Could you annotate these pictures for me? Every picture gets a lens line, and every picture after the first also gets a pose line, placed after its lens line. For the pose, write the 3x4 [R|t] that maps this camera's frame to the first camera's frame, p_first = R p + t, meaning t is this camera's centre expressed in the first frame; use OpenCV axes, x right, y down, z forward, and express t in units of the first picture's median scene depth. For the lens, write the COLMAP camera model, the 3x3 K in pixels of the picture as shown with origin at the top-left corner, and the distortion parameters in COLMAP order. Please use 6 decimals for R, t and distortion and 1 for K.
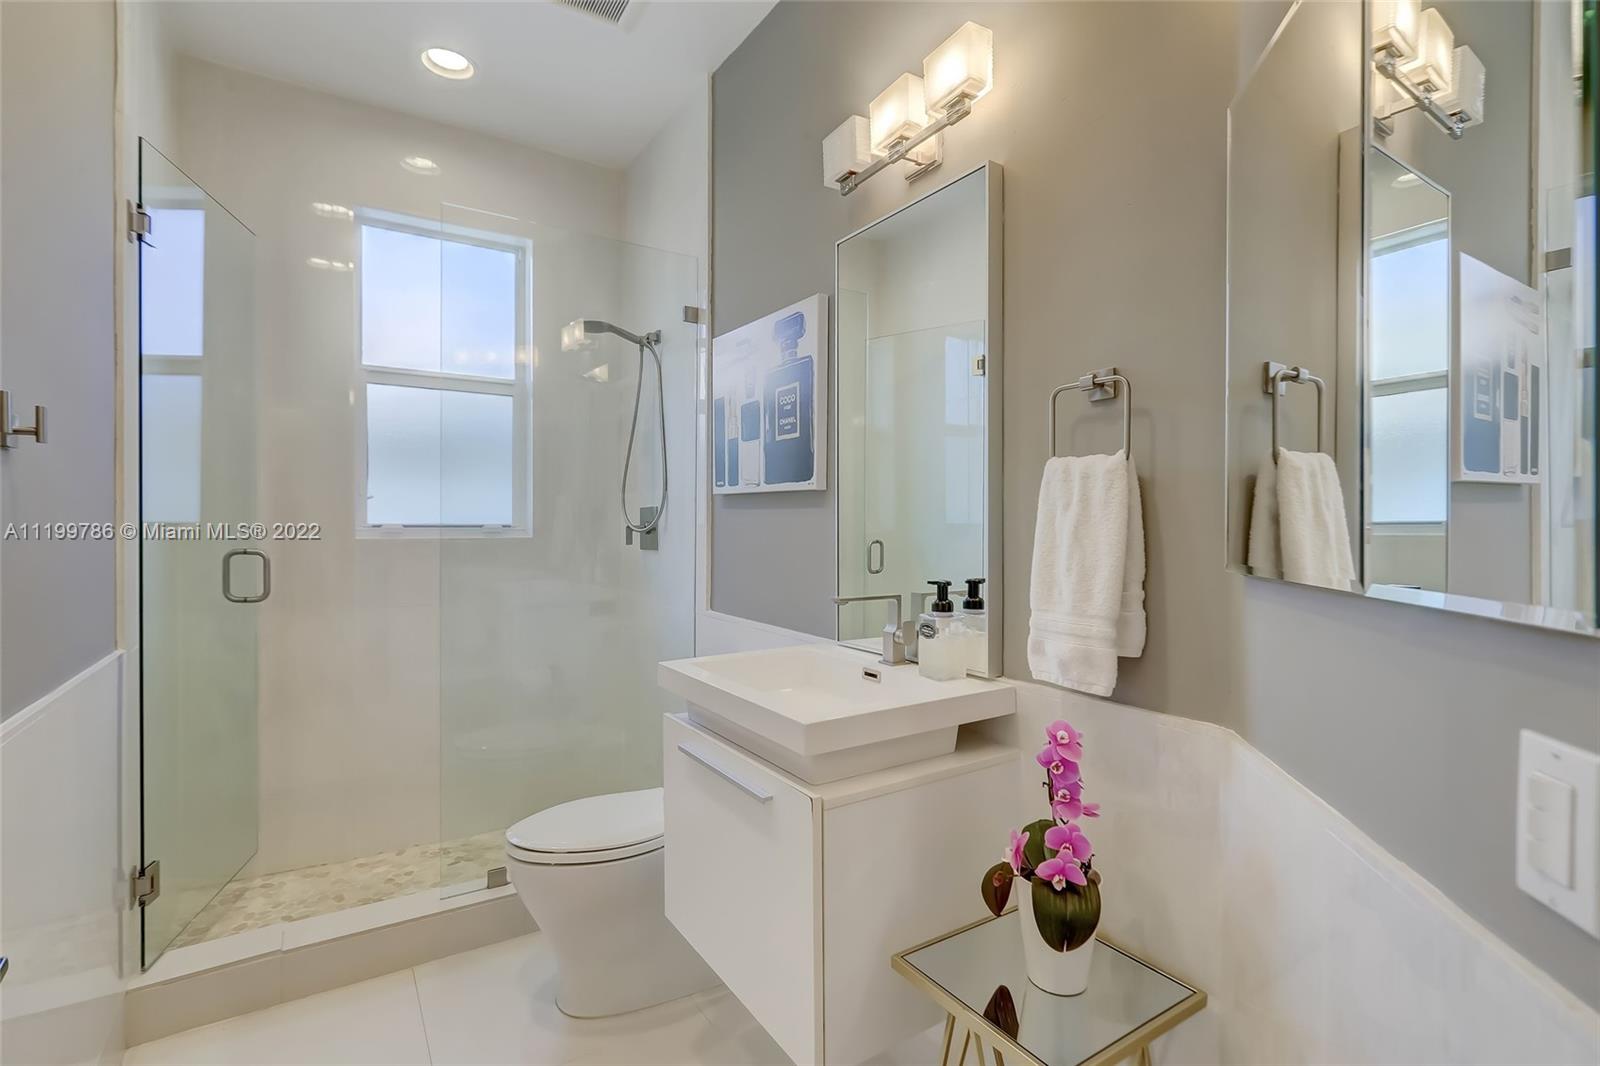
lens RADIAL K [[730.0, 0, 796.7], [0, 730.0, 524.5], [0, 0, 1]] dist [-0.005355, 0.003751]
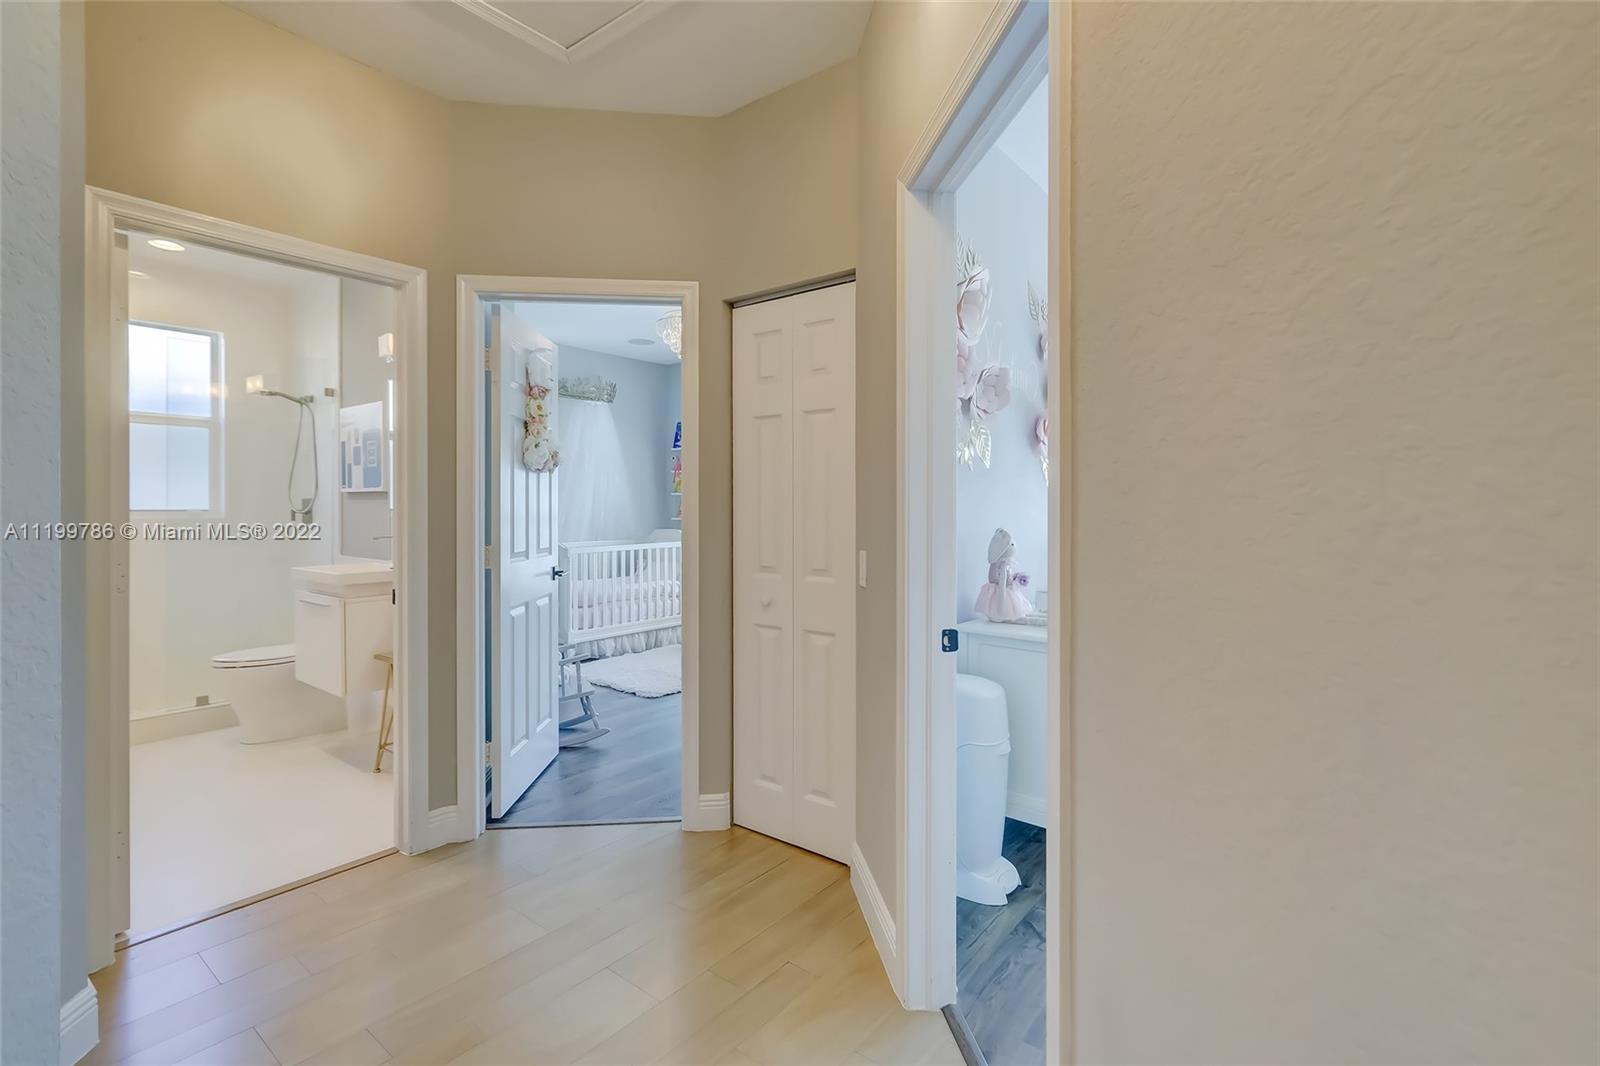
lens RADIAL K [[730.0, 0, 787.8], [0, 730.0, 503.1], [0, 0, 1]] dist [-0.005355, 0.003751]
pose [[0.950924, -0.008275, 0.309312, 0.343368], [0.010073, 0.999940, -0.004215, 0.005546], [-0.309259, 0.007124, 0.950951, -0.975578]]
